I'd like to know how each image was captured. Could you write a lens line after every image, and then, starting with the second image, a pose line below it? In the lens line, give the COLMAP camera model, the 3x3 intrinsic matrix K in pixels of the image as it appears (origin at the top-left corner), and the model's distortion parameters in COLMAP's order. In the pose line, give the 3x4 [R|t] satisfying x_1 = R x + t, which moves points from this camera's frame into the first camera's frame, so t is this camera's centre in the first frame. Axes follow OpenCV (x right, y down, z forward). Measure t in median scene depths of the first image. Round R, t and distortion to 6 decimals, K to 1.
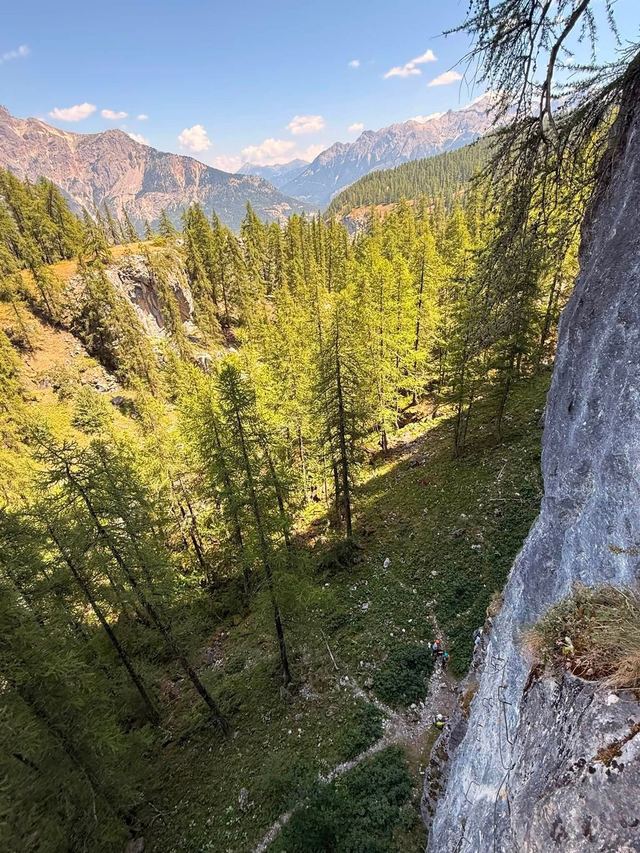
lens RADIAL K [[416.7, 0, 322.4], [0, 416.7, 423.5], [0, 0, 1]] dist [0.000923, 0.000343]
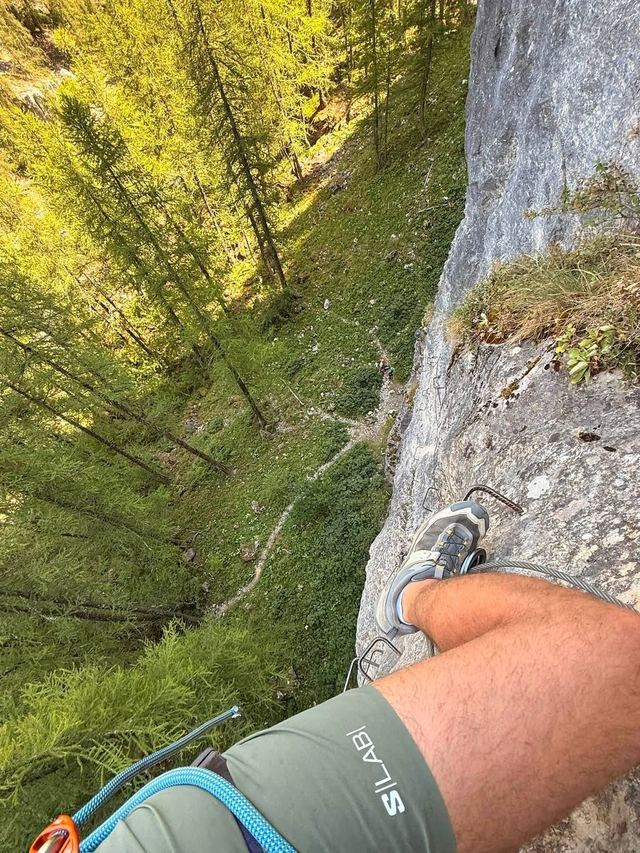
lens RADIAL K [[416.7, 0, 322.4], [0, 416.7, 423.5], [0, 0, 1]] dist [0.000923, 0.000343]
pose [[0.960389, -0.272674, 0.057461, 0.005902], [0.197388, 0.811214, 0.550427, 0.008035], [-0.196700, -0.517282, 0.832903, 0.004547]]
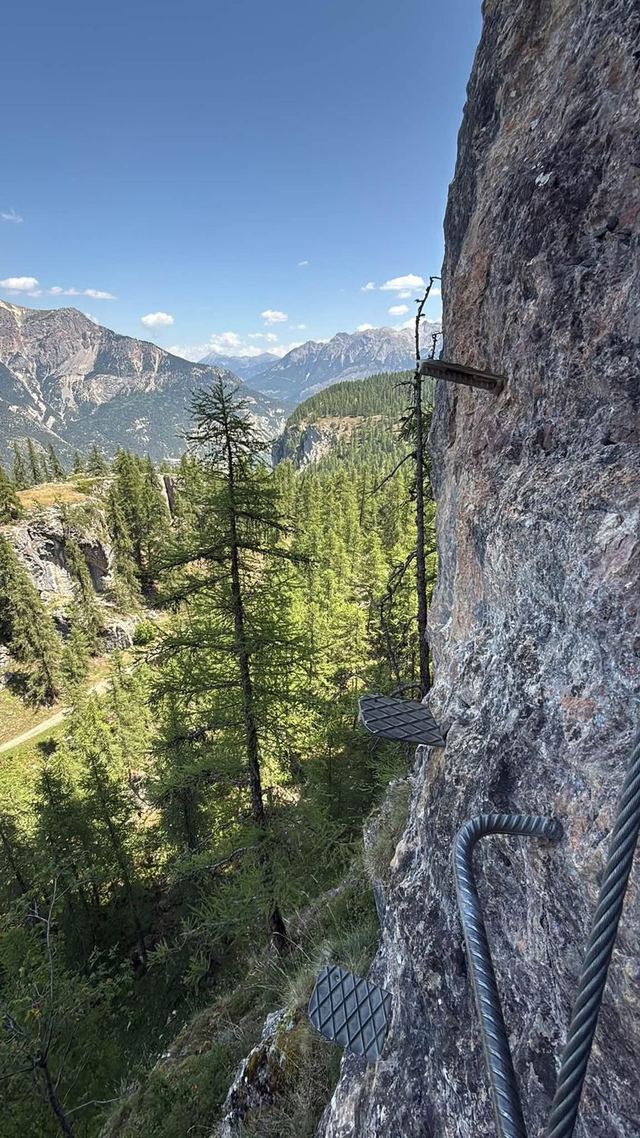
lens RADIAL K [[474.3, 0, 318.1], [0, 474.3, 569.7], [0, 0, 1]] dist [0.000589, 0.000423]
pose [[0.995741, 0.053832, 0.074840, 0.096200], [-0.042739, 0.988853, -0.142630, -0.214372], [-0.081684, 0.138824, 0.986943, -0.087817]]
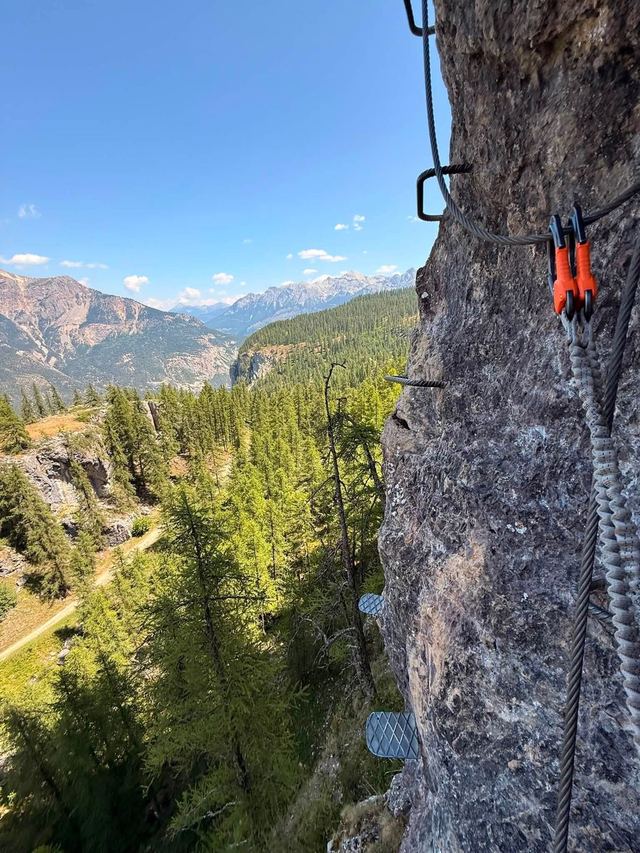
lens RADIAL K [[339.2, 0, 319.5], [0, 339.2, 425.2], [0, 0, 1]] dist [0.000770, 0.000088]
pose [[0.975712, -0.034255, 0.216362, 0.097643], [0.081412, 0.973657, -0.212989, -0.255223], [-0.203366, 0.225430, 0.952798, -0.093349]]
